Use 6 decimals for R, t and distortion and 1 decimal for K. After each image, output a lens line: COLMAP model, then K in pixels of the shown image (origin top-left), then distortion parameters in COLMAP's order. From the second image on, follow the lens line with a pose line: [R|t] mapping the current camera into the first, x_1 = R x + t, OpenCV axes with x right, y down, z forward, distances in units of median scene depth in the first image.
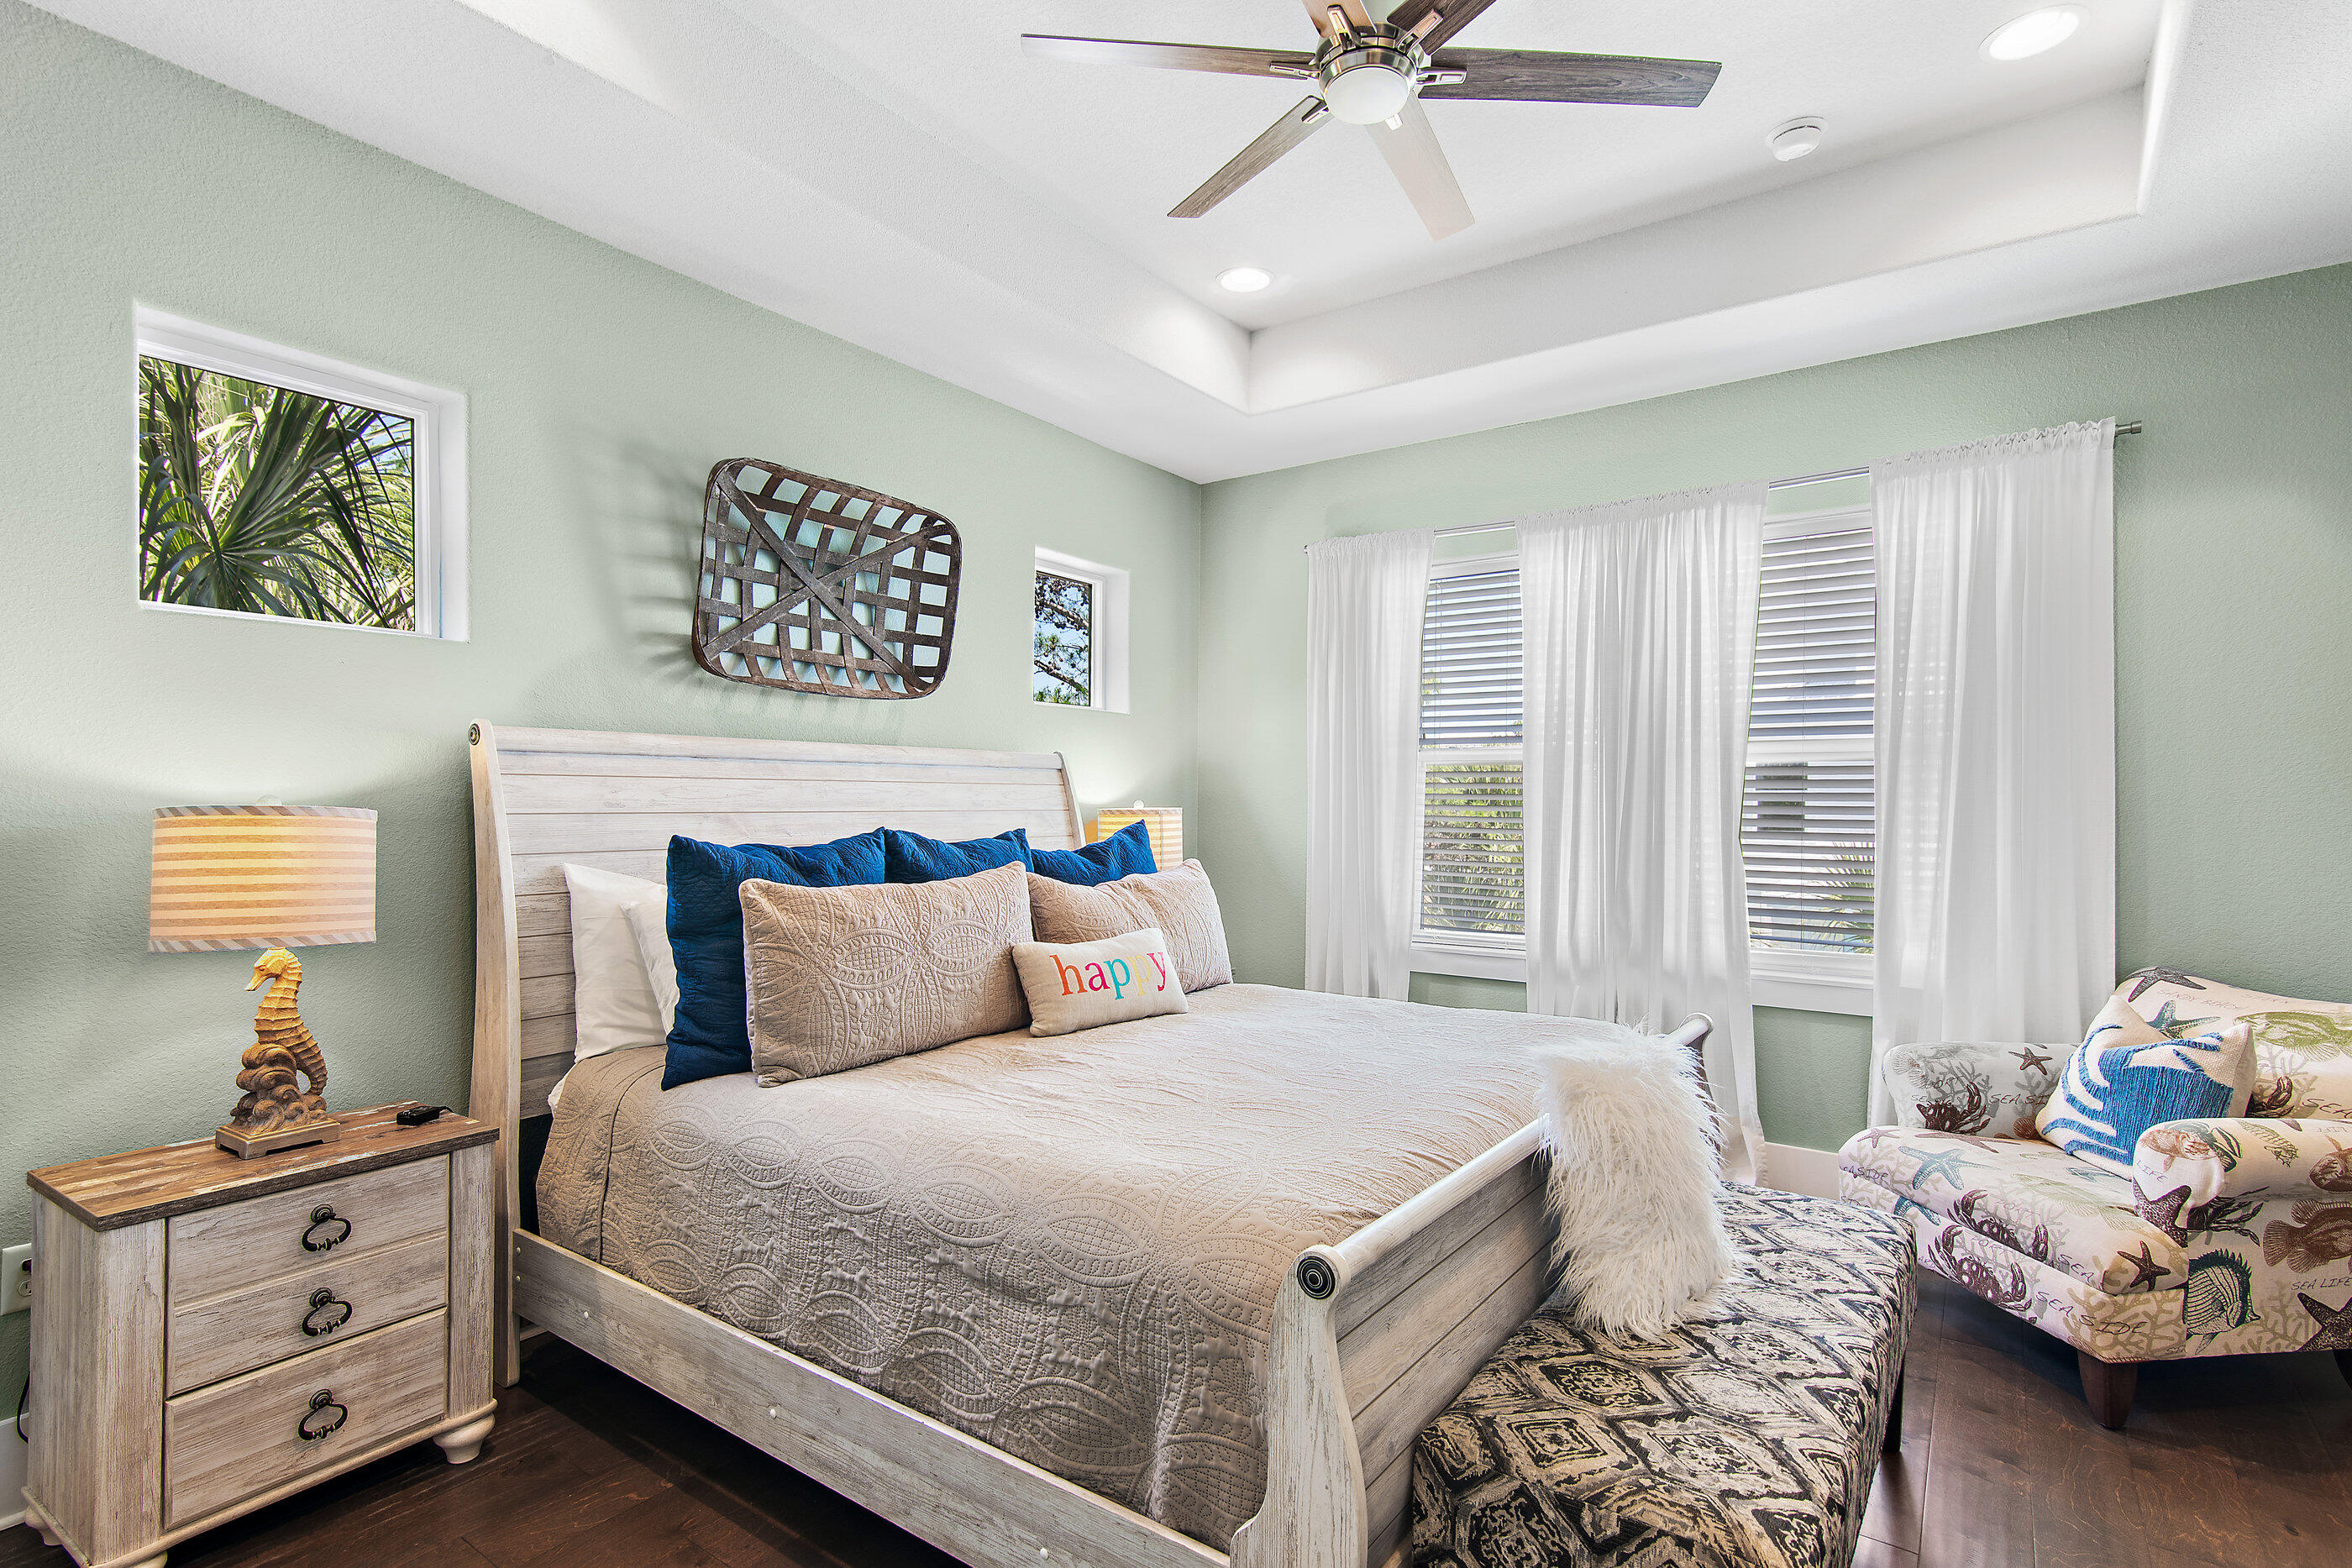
lens RADIAL K [[1184.2, 0, 1154.1], [0, 1184.2, 823.9], [0, 0, 1]] dist [0.016337, 0.000809]
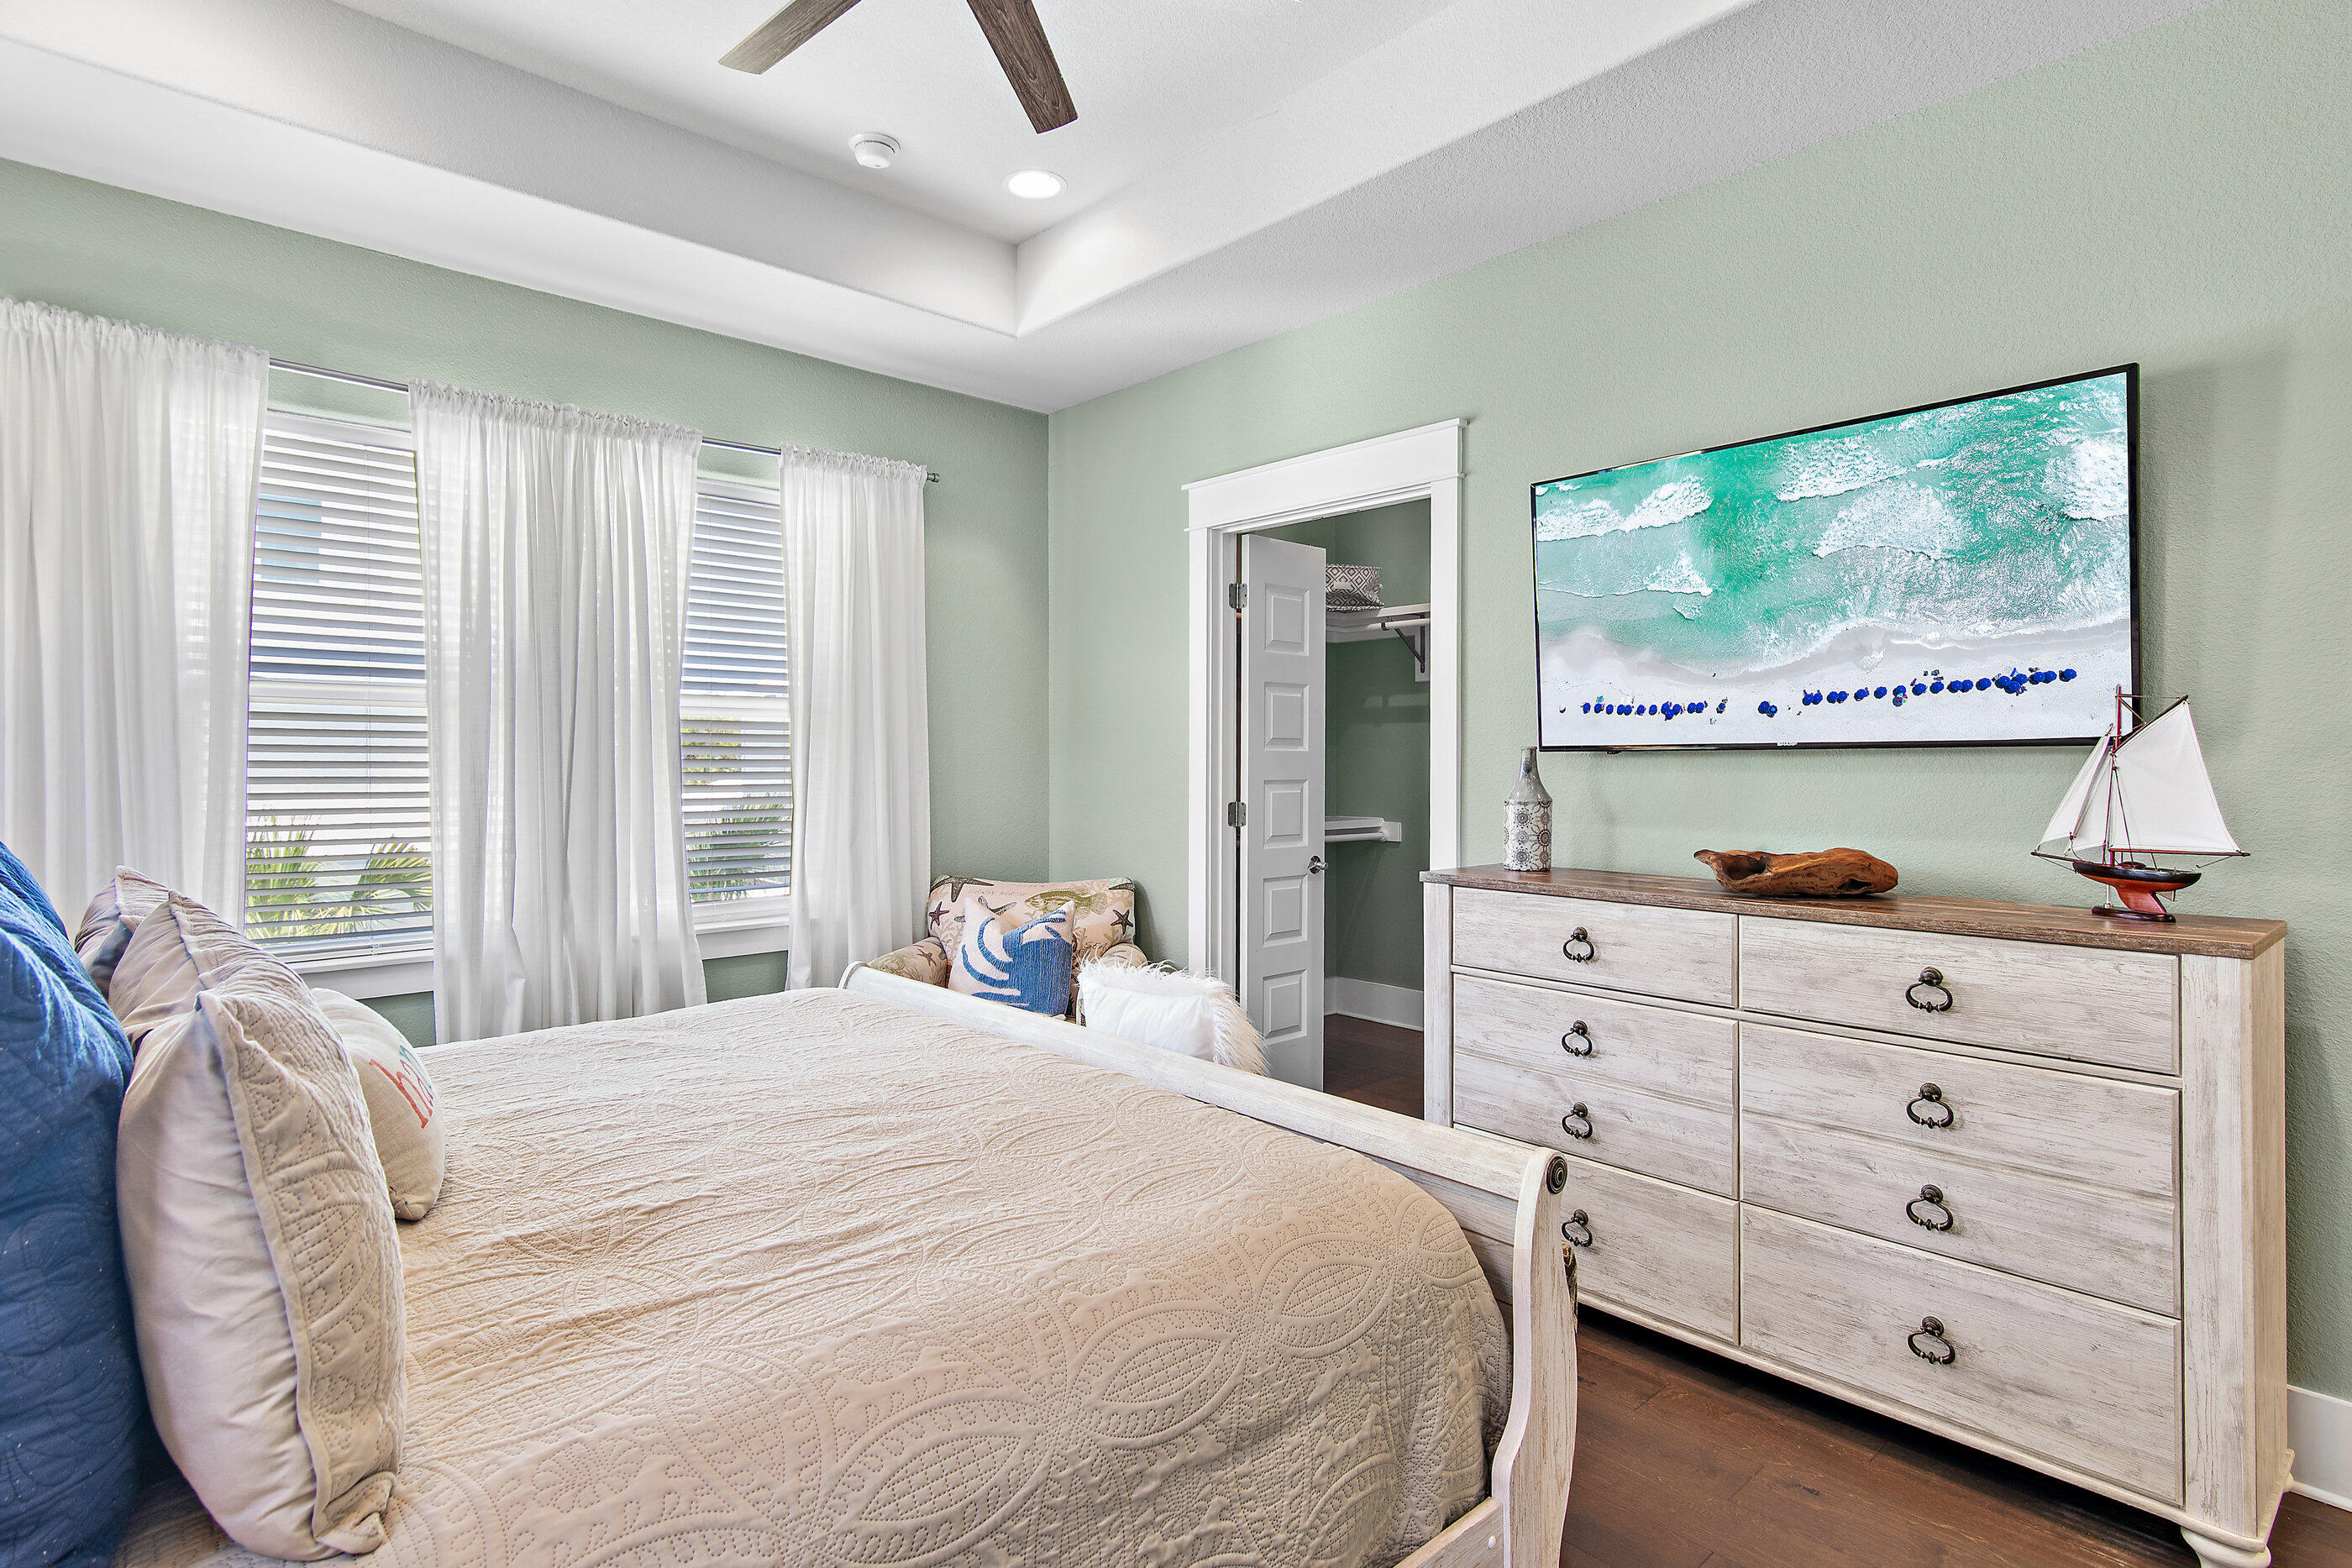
lens RADIAL K [[1184.2, 0, 1174.6], [0, 1184.2, 776.1], [0, 0, 1]] dist [0.016337, 0.000809]
pose [[0.200366, -0.020432, 0.979508, -0.521801], [0.020509, 0.999651, 0.016657, -0.013551], [-0.979507, 0.016752, 0.200715, 0.560403]]
